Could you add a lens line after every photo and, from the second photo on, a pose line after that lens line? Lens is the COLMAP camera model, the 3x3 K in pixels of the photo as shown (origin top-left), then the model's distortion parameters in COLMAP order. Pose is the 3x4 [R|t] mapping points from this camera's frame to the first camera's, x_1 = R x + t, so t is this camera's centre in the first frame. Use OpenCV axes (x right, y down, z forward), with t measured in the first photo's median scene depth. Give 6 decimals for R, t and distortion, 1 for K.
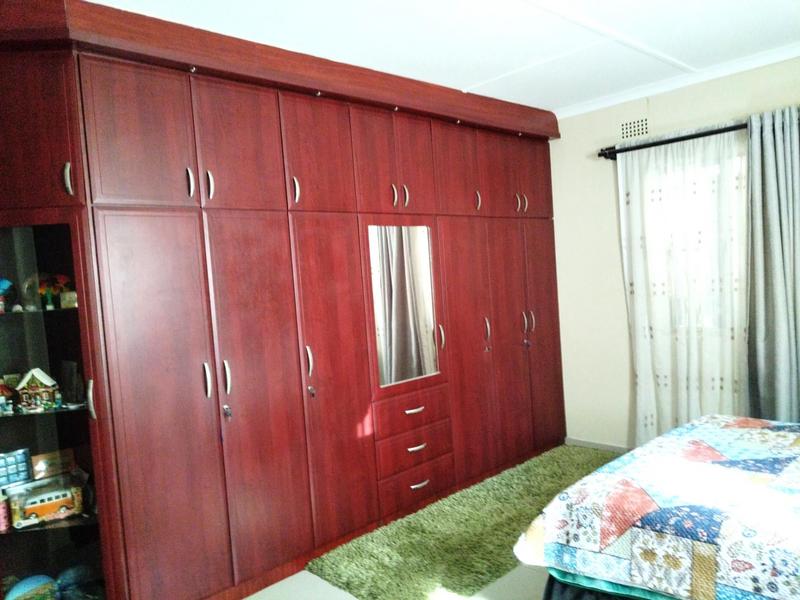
lens RADIAL K [[602.7, 0, 400.0], [0, 602.7, 300.0], [0, 0, 1]] dist [-0.002535, -0.001438]
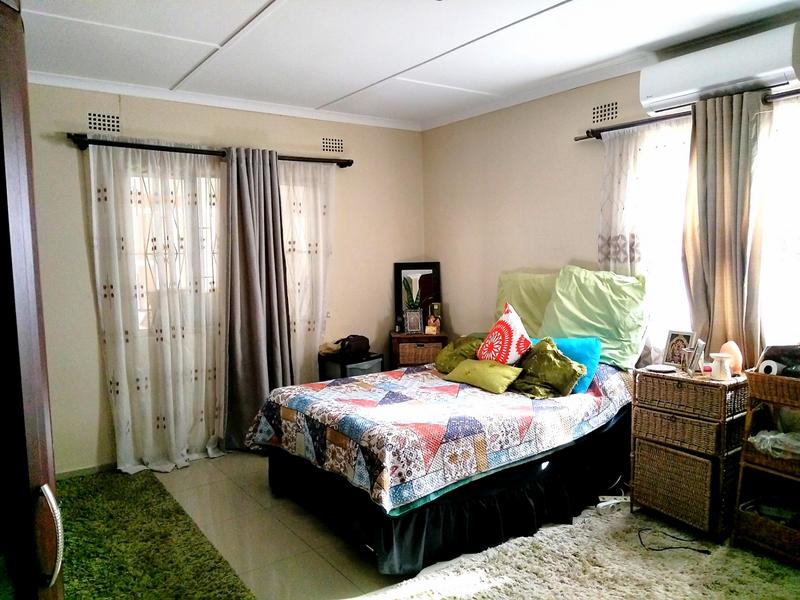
lens RADIAL K [[600.4, 0, 400.0], [0, 600.4, 300.0], [0, 0, 1]] dist [0.039154, -0.000223]
pose [[0.159823, -0.009054, 0.987104, -0.885693], [0.049028, 0.998797, 0.001223, 0.028198], [-0.985927, 0.048201, 0.160074, 0.744684]]
